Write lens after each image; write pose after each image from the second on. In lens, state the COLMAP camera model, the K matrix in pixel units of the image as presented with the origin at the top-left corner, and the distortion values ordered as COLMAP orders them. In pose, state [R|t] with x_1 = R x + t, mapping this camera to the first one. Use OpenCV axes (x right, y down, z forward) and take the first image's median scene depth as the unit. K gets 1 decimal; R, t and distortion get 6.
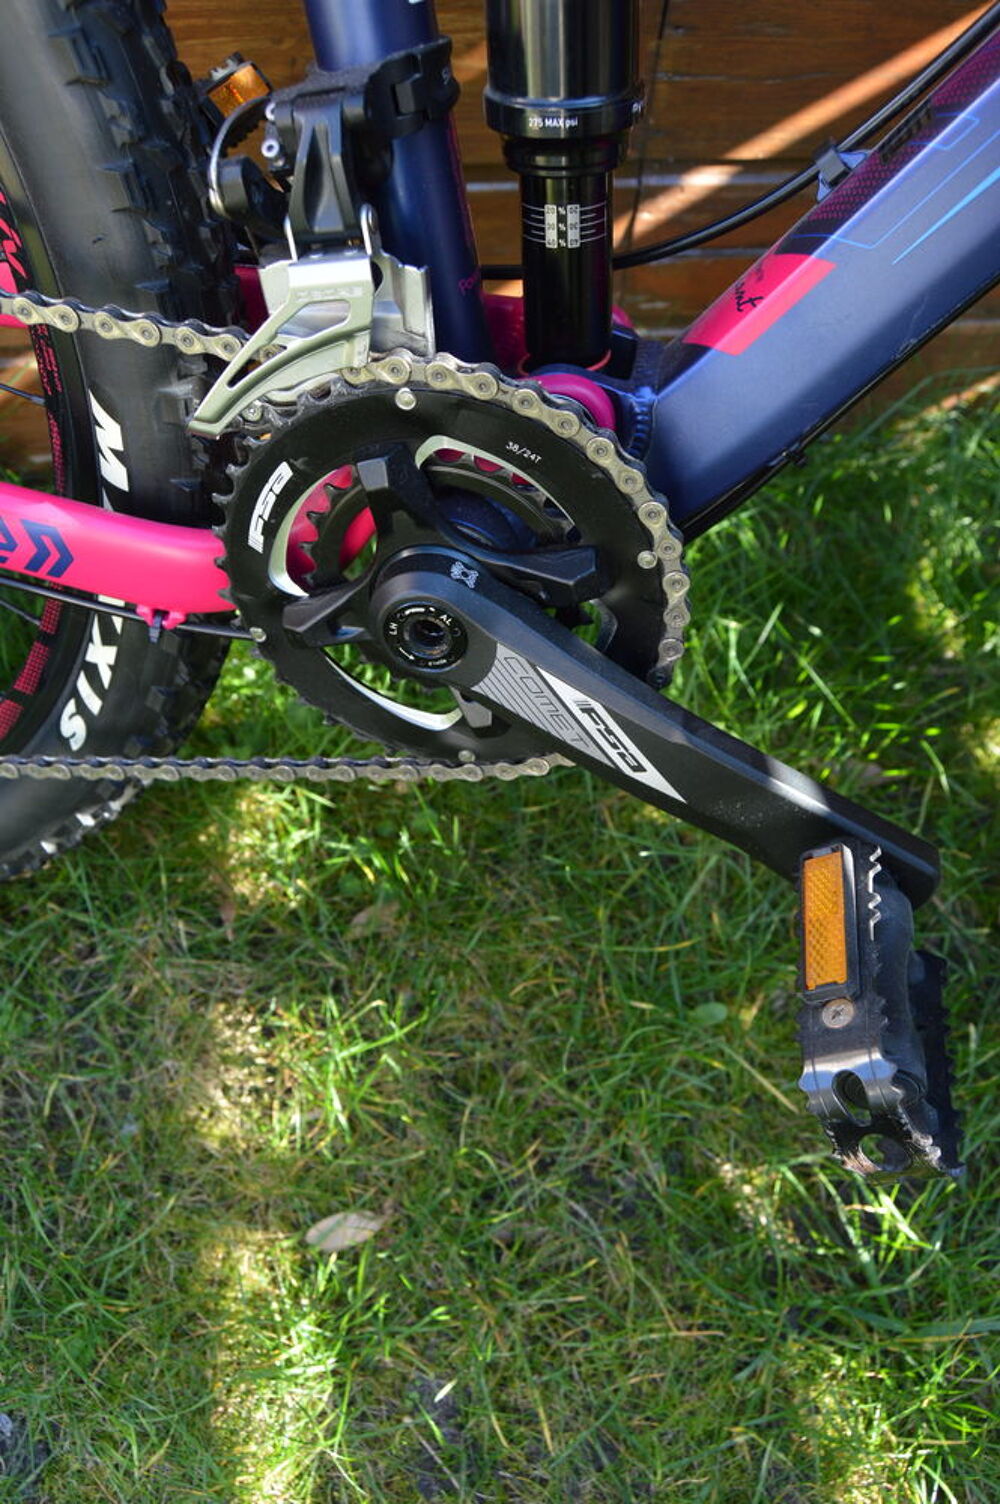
lens RADIAL K [[1172.5, 0, 492.2], [0, 1172.5, 766.9], [0, 0, 1]] dist [-0.013987, 0.000542]
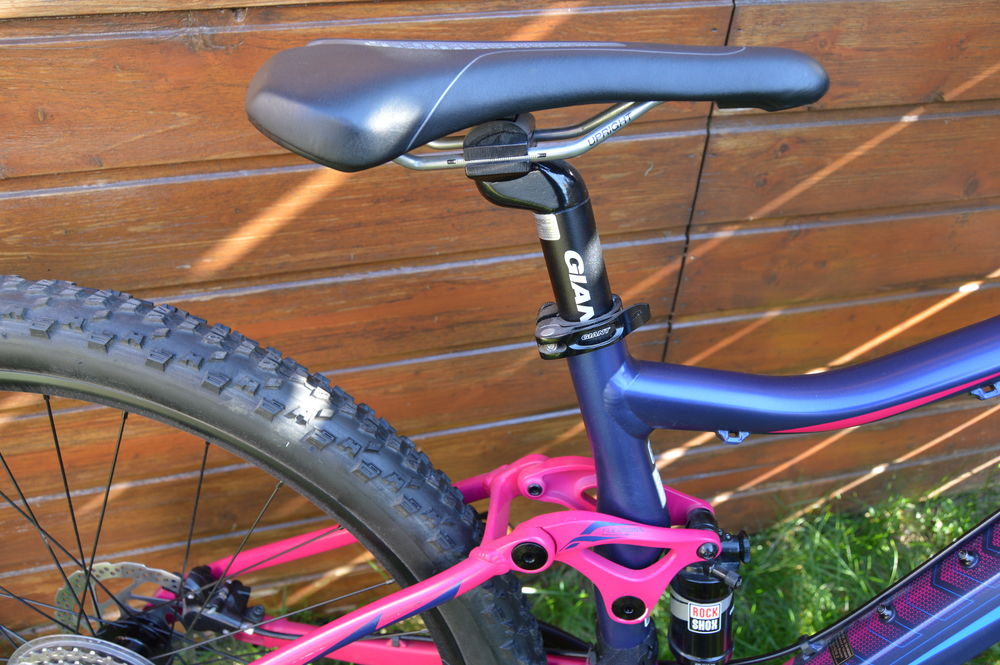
lens RADIAL K [[779.6, 0, 499.7], [0, 779.6, 341.6], [0, 0, 1]] dist [-0.013987, 0.000542]
pose [[0.994483, -0.082671, 0.064565, -0.329007], [0.097710, 0.953984, -0.283490, -0.580166], [-0.038157, 0.288235, 0.956799, -0.594325]]
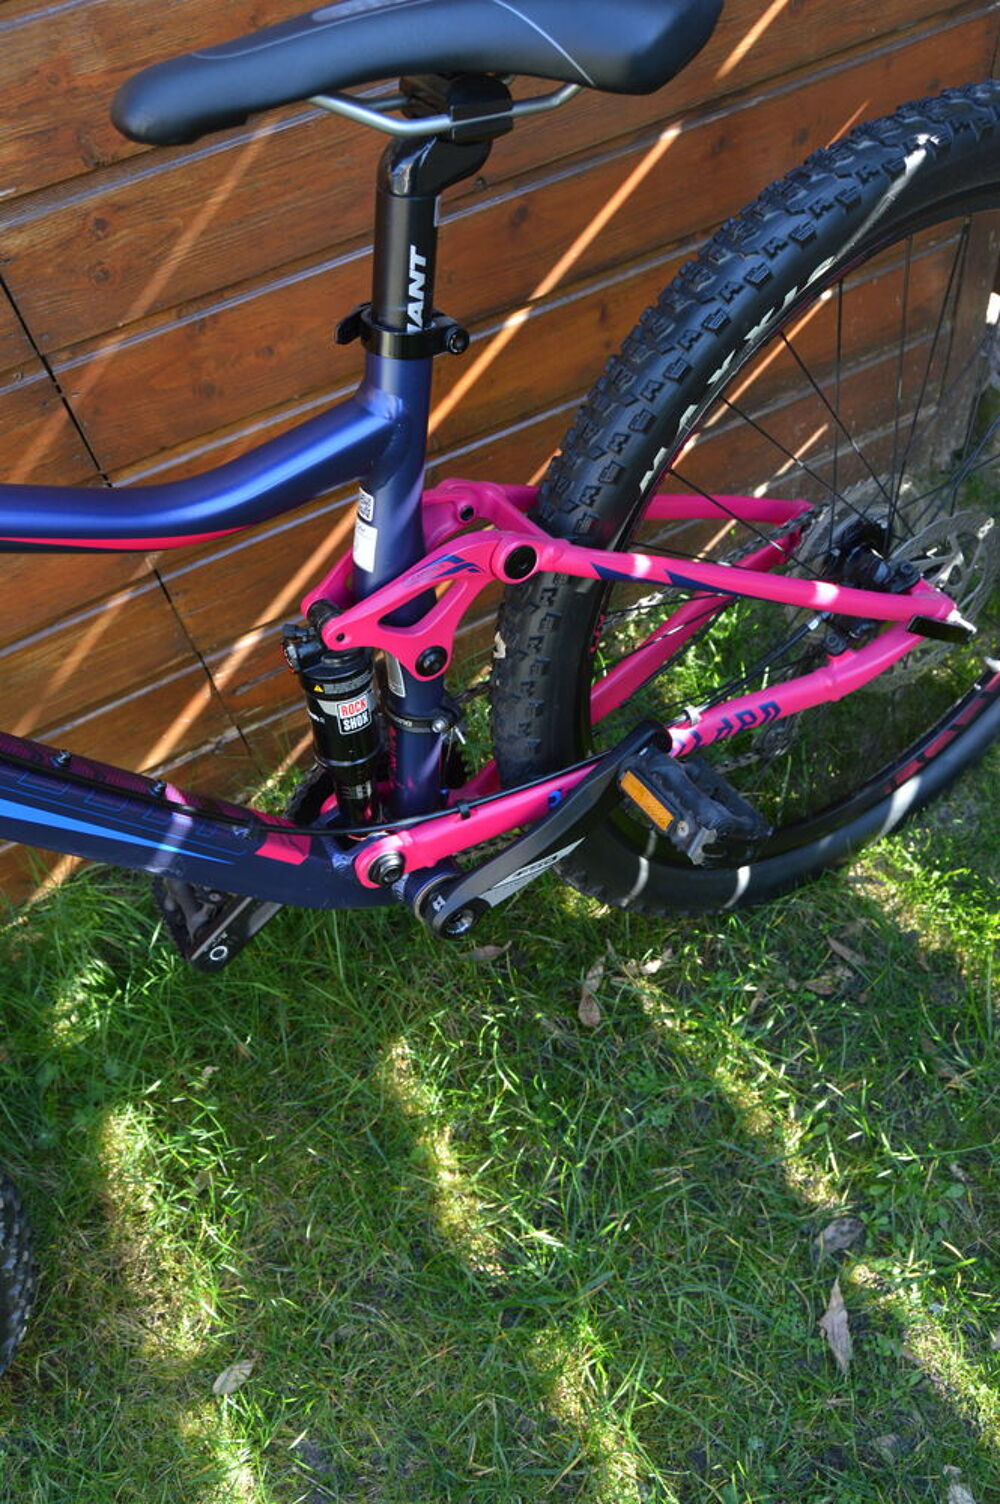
lens RADIAL K [[1172.5, 0, 496.2], [0, 1172.5, 754.5], [0, 0, 1]] dist [-0.013987, 0.000542]
pose [[0.924997, -0.375835, 0.055929, 0.607040], [0.379650, 0.920211, -0.095276, -0.146273], [-0.015658, 0.109363, 0.993879, -0.974353]]
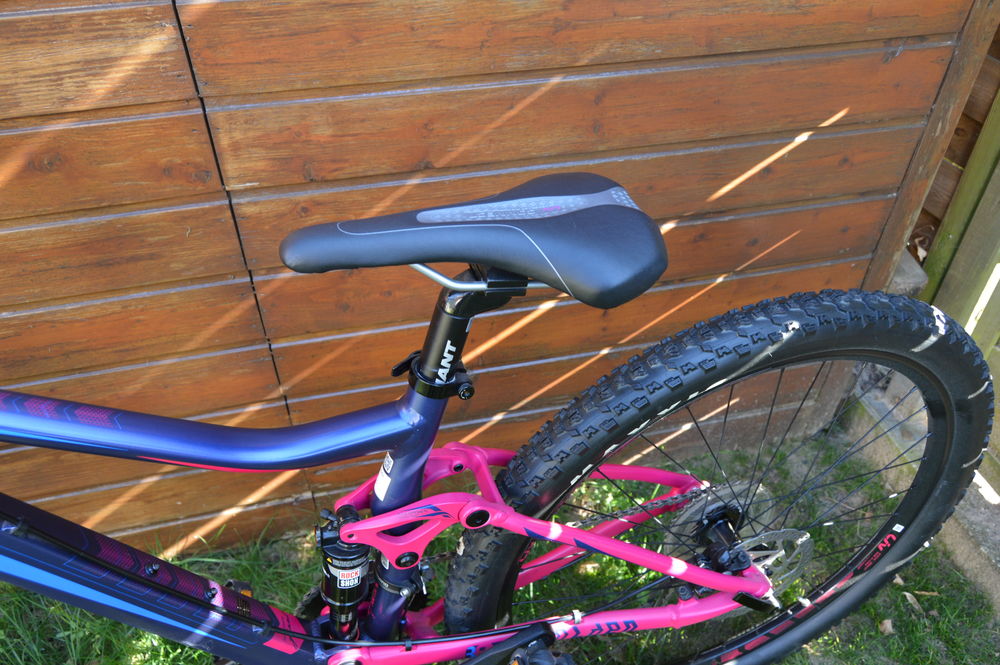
lens RADIAL K [[779.6, 0, 499.1], [0, 779.6, 335.0], [0, 0, 1]] dist [-0.013987, 0.000542]
pose [[0.993584, -0.104036, 0.044355, 0.836850], [0.111911, 0.961045, -0.252722, -0.475621], [-0.016335, 0.256065, 0.966522, -1.099555]]
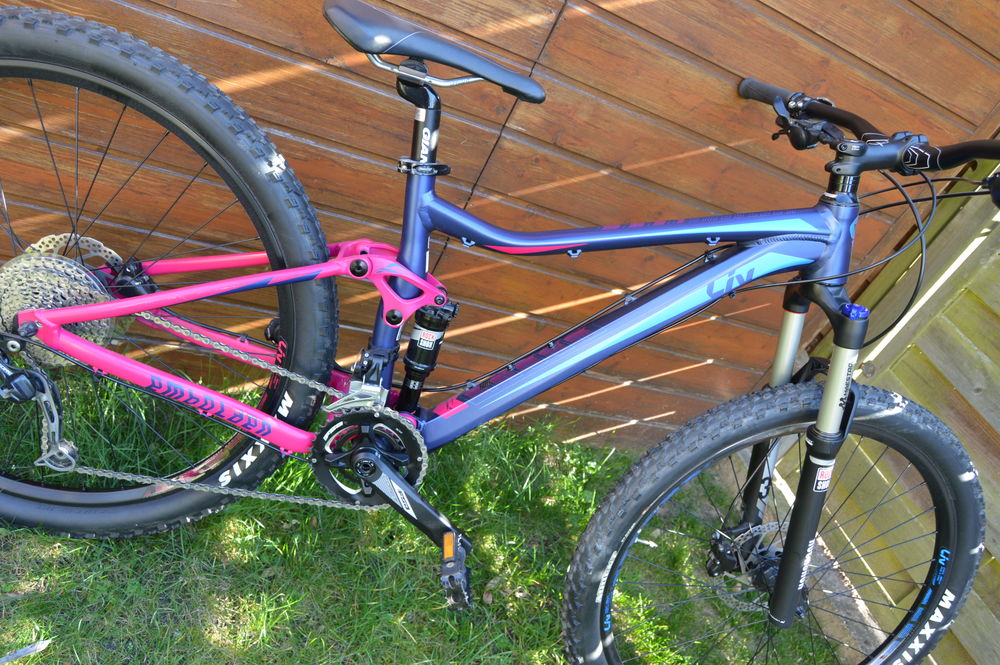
lens RADIAL K [[779.6, 0, 497.0], [0, 779.6, 336.2], [0, 0, 1]] dist [-0.013987, 0.000542]
pose [[0.908181, 0.230388, 0.349469, -0.617707], [-0.099271, 0.929627, -0.354878, 0.340045], [-0.406636, 0.287601, 0.867141, -1.505014]]
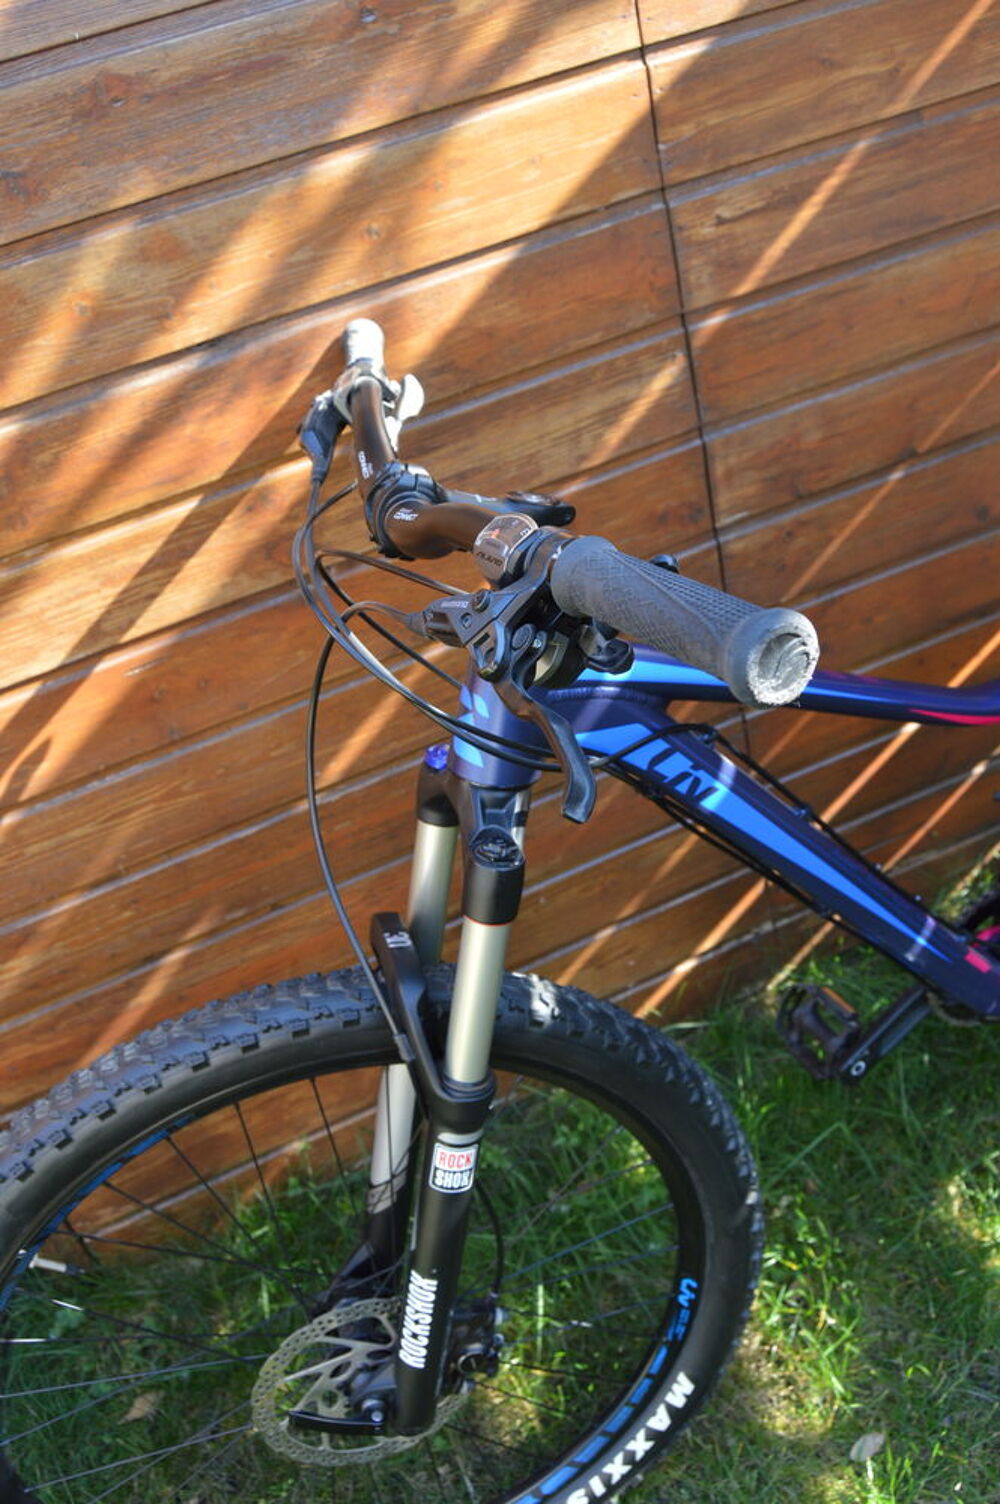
lens RADIAL K [[1261.5, 0, 501.6], [0, 1261.5, 755.5], [0, 0, 1]] dist [-0.020843, 0.010178]
pose [[0.940270, -0.339467, 0.025594, -0.488293], [0.324038, 0.869410, -0.372996, -0.016622], [0.104368, 0.359010, 0.927480, -1.844959]]
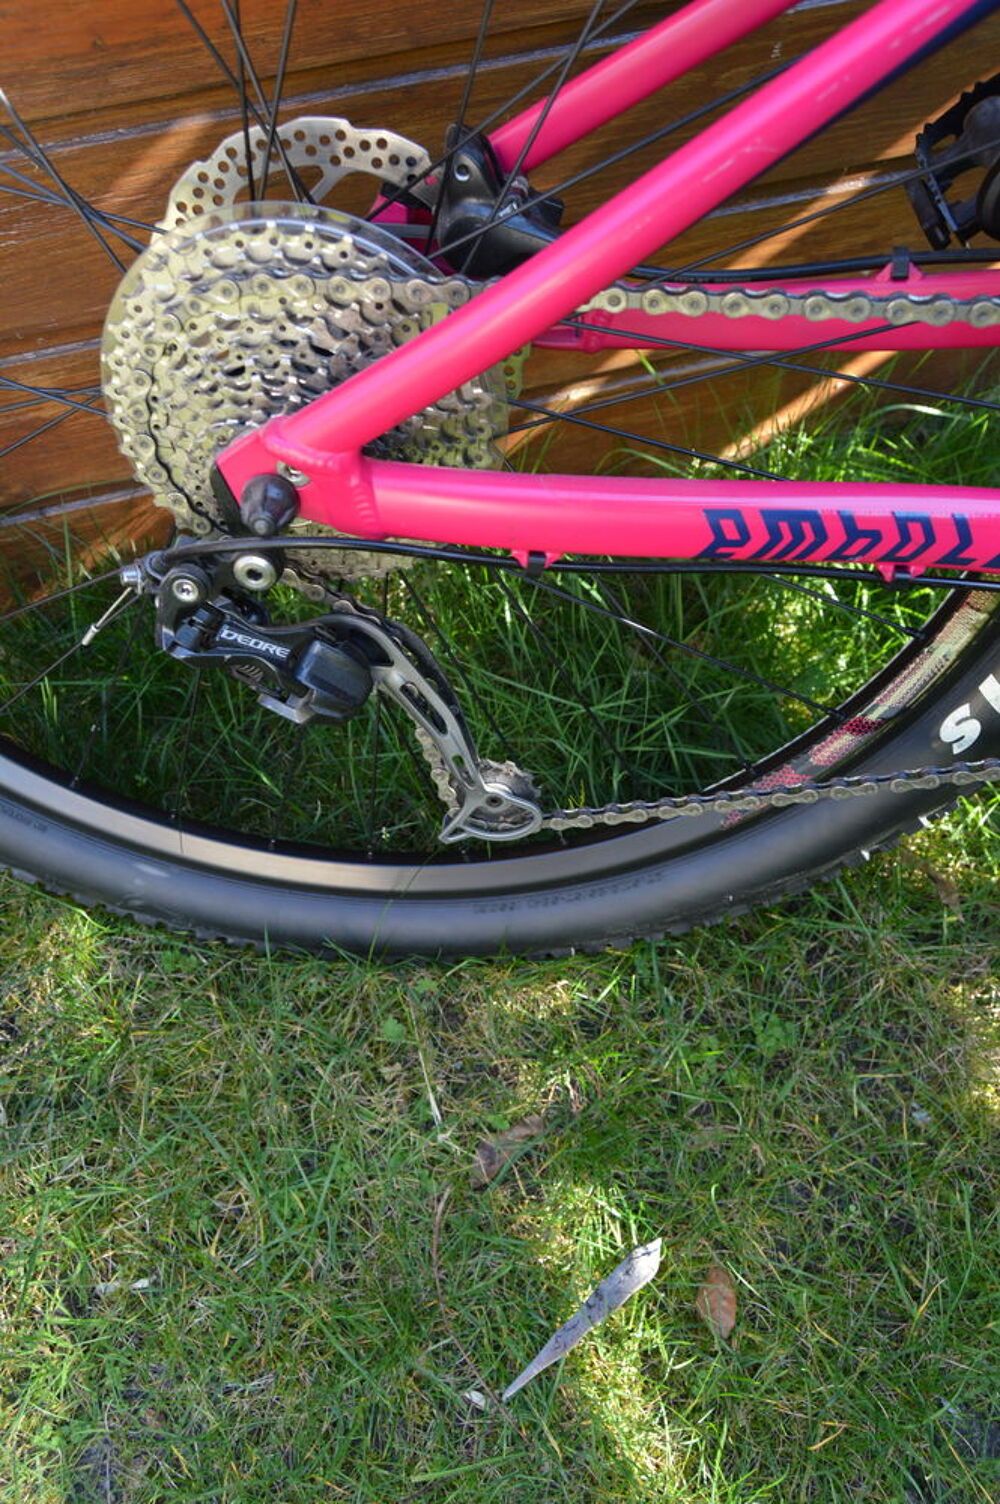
lens RADIAL K [[1172.5, 0, 503.0], [0, 1172.5, 753.3], [0, 0, 1]] dist [-0.013987, 0.000542]
pose [[0.987925, -0.154746, -0.007585, -0.895651], [0.154805, 0.987913, 0.007942, -0.101168], [0.006264, -0.009020, 0.999940, -0.025704]]
